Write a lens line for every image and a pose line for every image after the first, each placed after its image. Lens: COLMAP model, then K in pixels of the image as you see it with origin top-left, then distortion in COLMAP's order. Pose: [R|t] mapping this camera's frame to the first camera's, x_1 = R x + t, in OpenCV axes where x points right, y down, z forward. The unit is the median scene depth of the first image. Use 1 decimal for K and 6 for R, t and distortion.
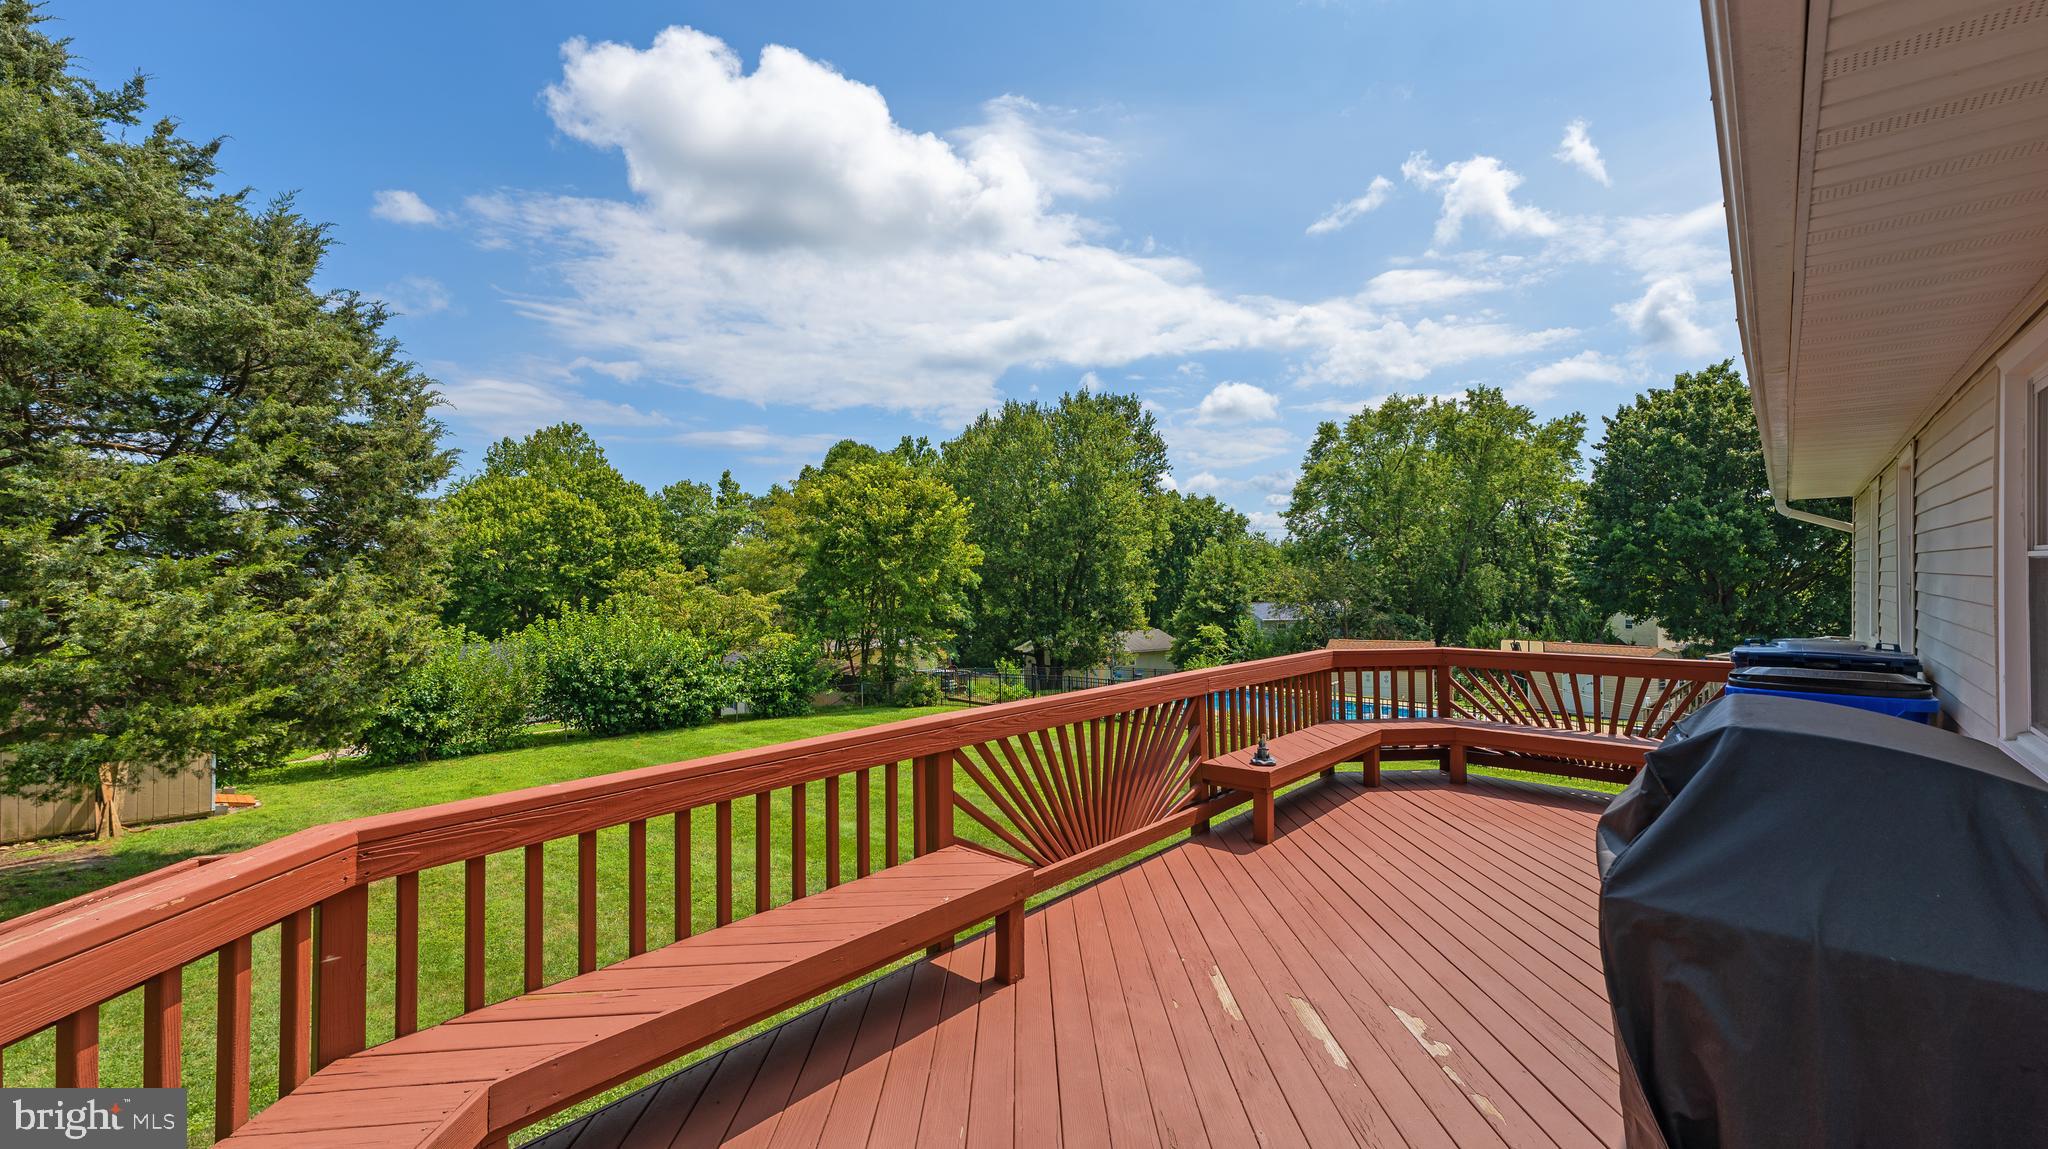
lens RADIAL K [[830.4, 0, 1024.0], [0, 830.4, 574.5], [0, 0, 1]] dist [0.022757, 0.000132]
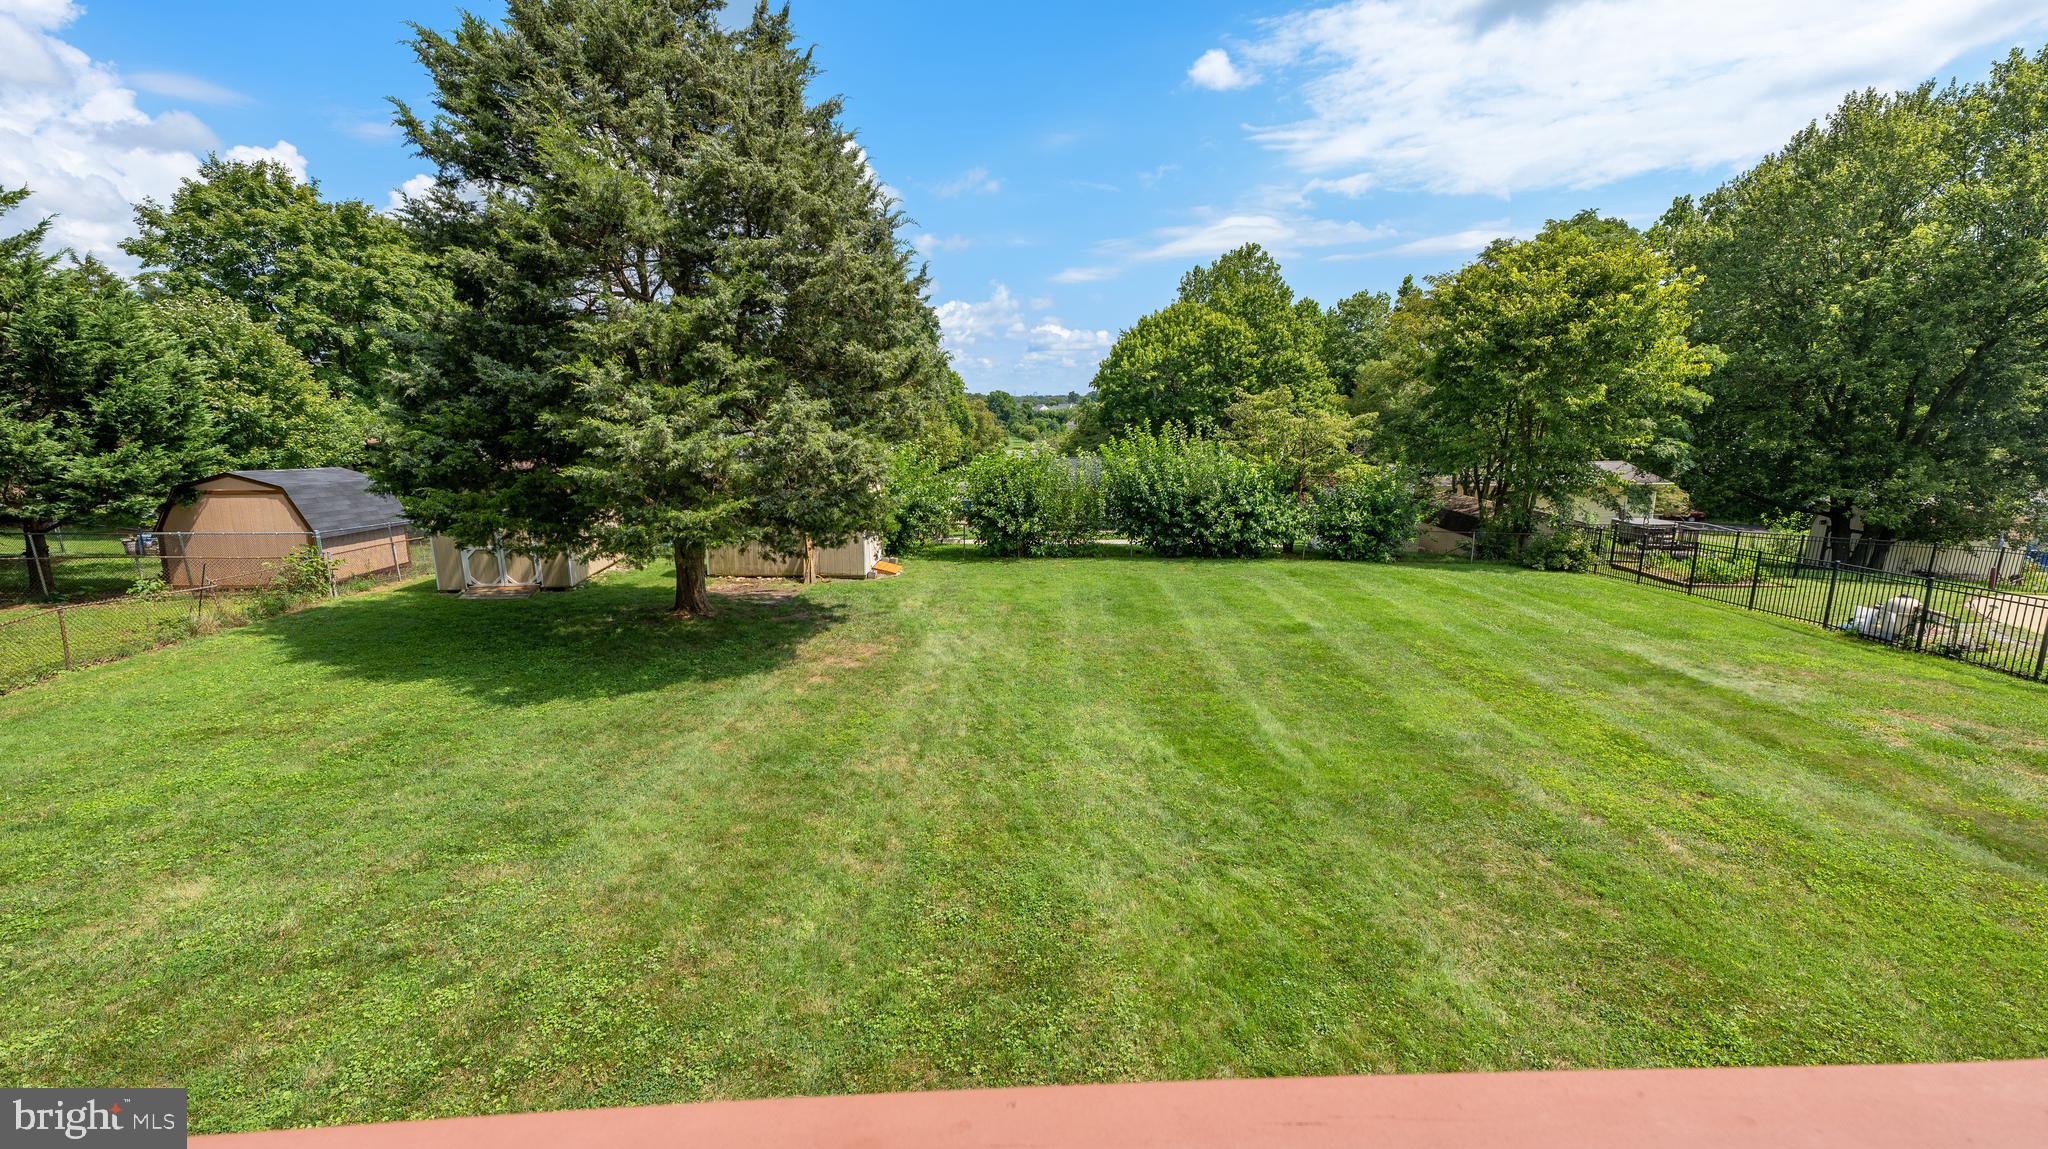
lens RADIAL K [[780.5, 0, 1025.0], [0, 780.5, 566.3], [0, 0, 1]] dist [0.019774, 0.000207]
pose [[0.683994, 0.154452, -0.712949, 0.033028], [0.004220, 0.976475, 0.215590, -0.001312], [0.729475, -0.150471, 0.667252, 0.104096]]
